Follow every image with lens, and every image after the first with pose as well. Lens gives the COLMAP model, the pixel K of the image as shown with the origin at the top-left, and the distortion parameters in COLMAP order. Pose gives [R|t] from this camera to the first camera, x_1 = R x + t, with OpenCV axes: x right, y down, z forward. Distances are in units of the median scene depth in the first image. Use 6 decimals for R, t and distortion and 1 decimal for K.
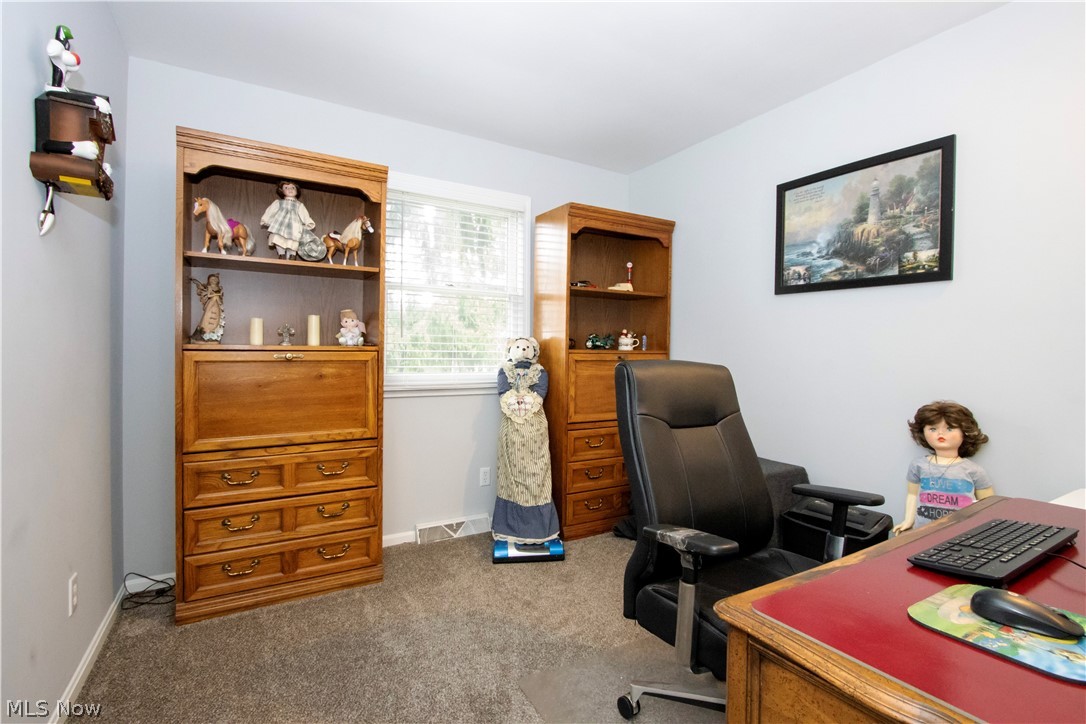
lens RADIAL K [[501.0, 0, 539.5], [0, 501.0, 353.5], [0, 0, 1]] dist [-0.016577, 0.001440]
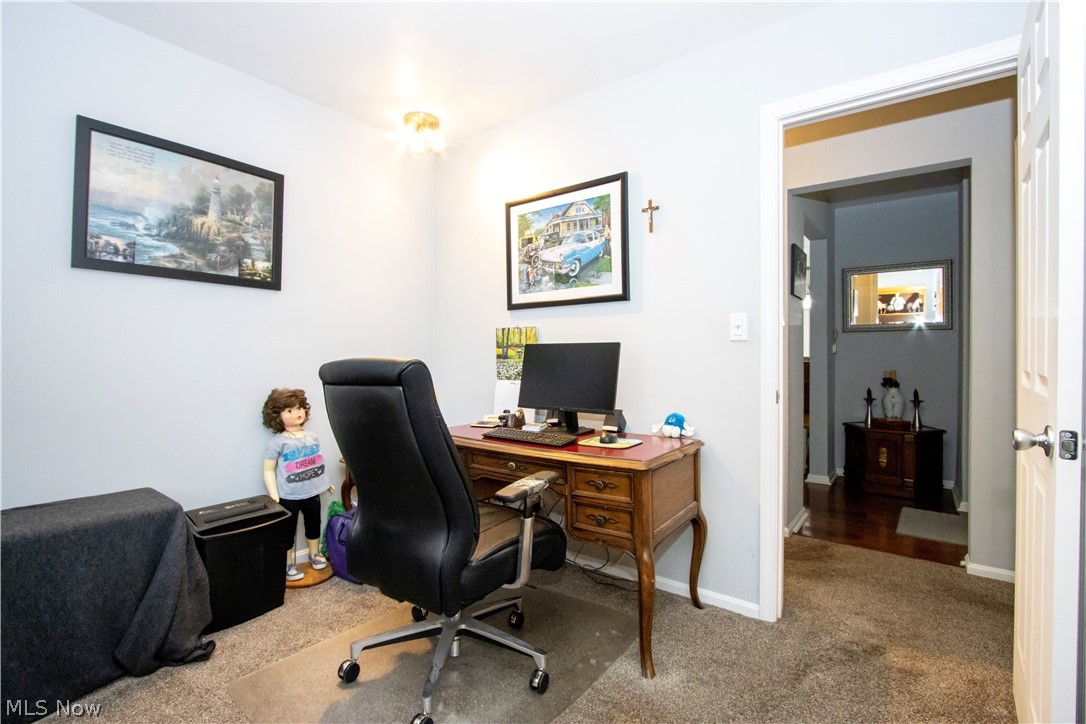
lens RADIAL K [[501.0, 0, 539.5], [0, 501.0, 353.5], [0, 0, 1]] dist [-0.016577, 0.001440]
pose [[-0.364546, -0.006922, 0.931160, -0.511679], [-0.004248, 0.999974, 0.005771, -0.000699], [-0.931176, -0.001852, -0.364566, 0.758534]]
